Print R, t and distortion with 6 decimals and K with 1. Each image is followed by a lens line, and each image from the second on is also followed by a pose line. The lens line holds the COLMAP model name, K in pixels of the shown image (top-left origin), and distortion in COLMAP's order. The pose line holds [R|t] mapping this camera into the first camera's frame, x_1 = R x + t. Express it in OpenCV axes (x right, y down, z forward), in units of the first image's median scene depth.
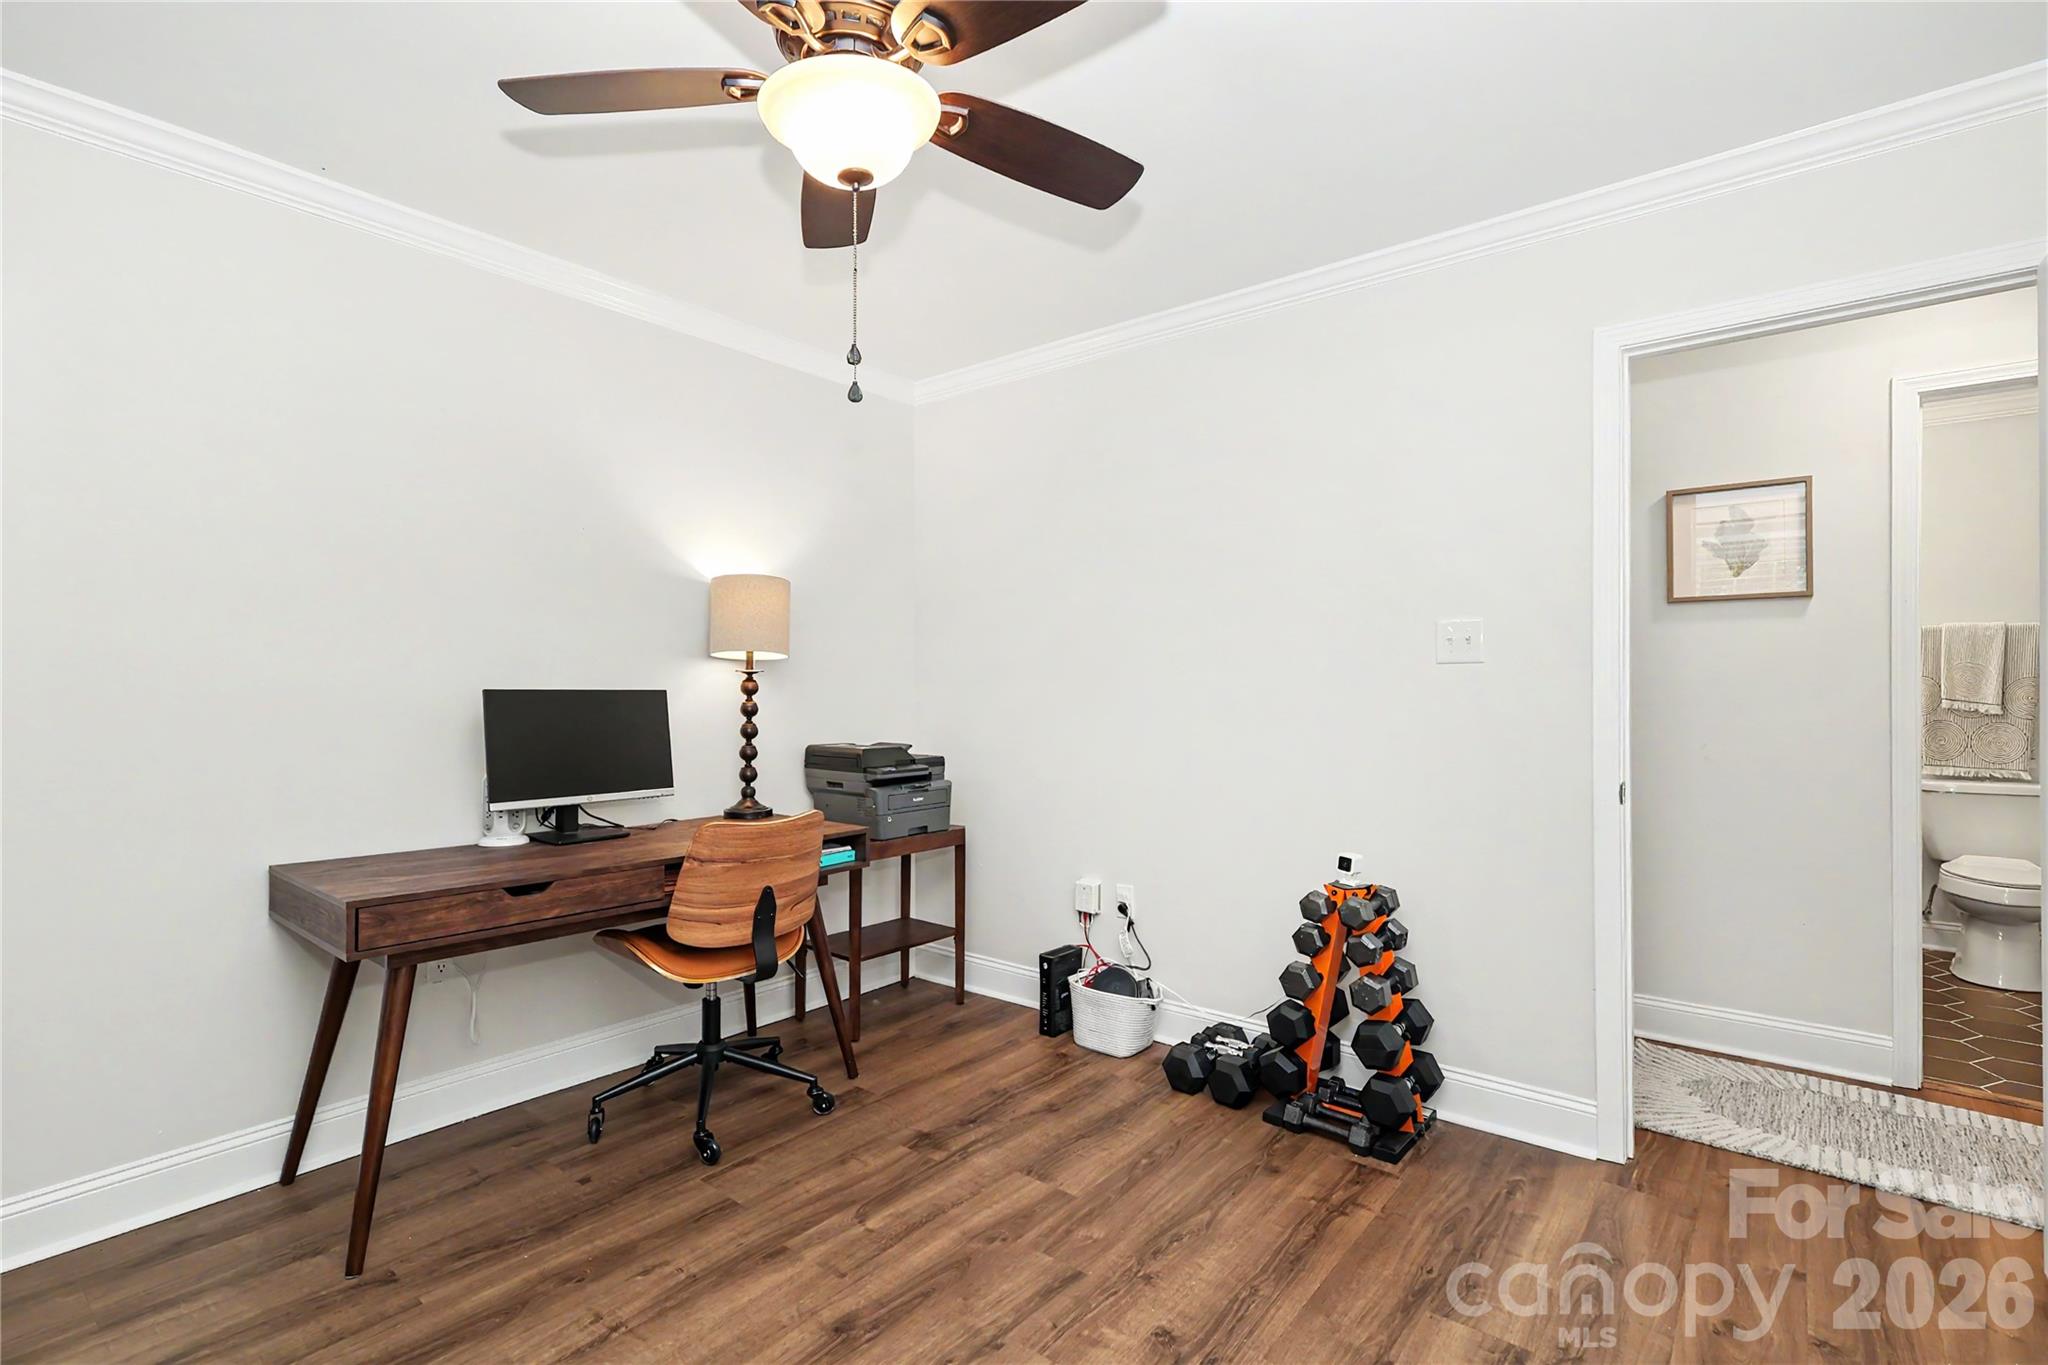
lens RADIAL K [[938.8, 0, 1018.9], [0, 938.8, 675.1], [0, 0, 1]] dist [0.000833, 0.000221]
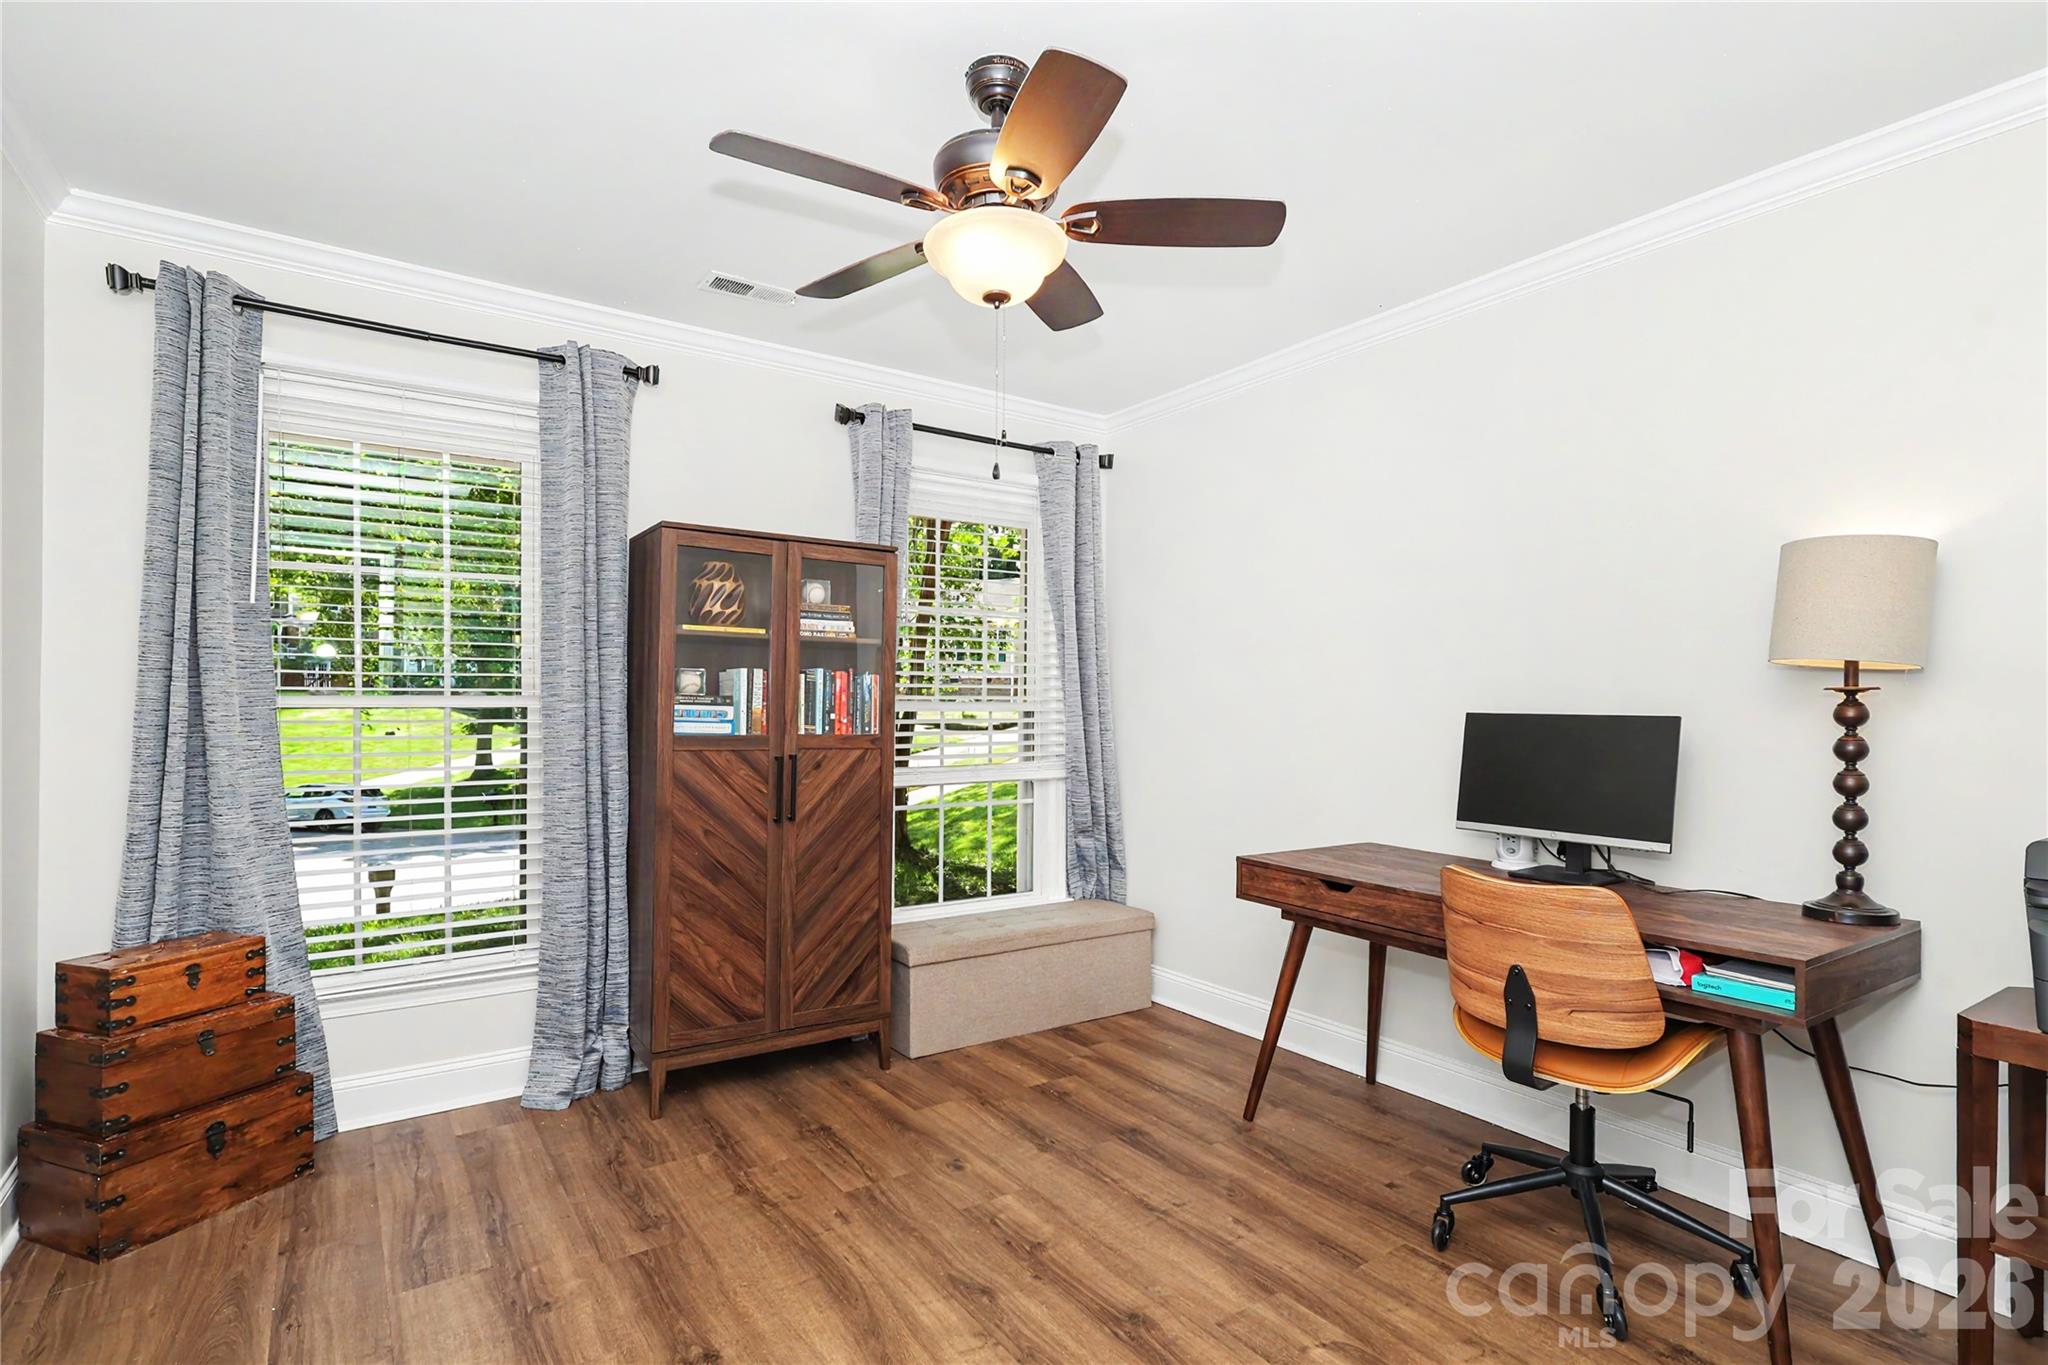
lens RADIAL K [[984.4, 0, 1023.5], [0, 984.4, 692.7], [0, 0, 1]] dist [-0.001692, -0.000107]
pose [[-0.269892, -0.015430, -0.962767, 0.645421], [0.005036, 0.999835, -0.017436, 0.008958], [0.962878, -0.009554, -0.269769, 0.832330]]
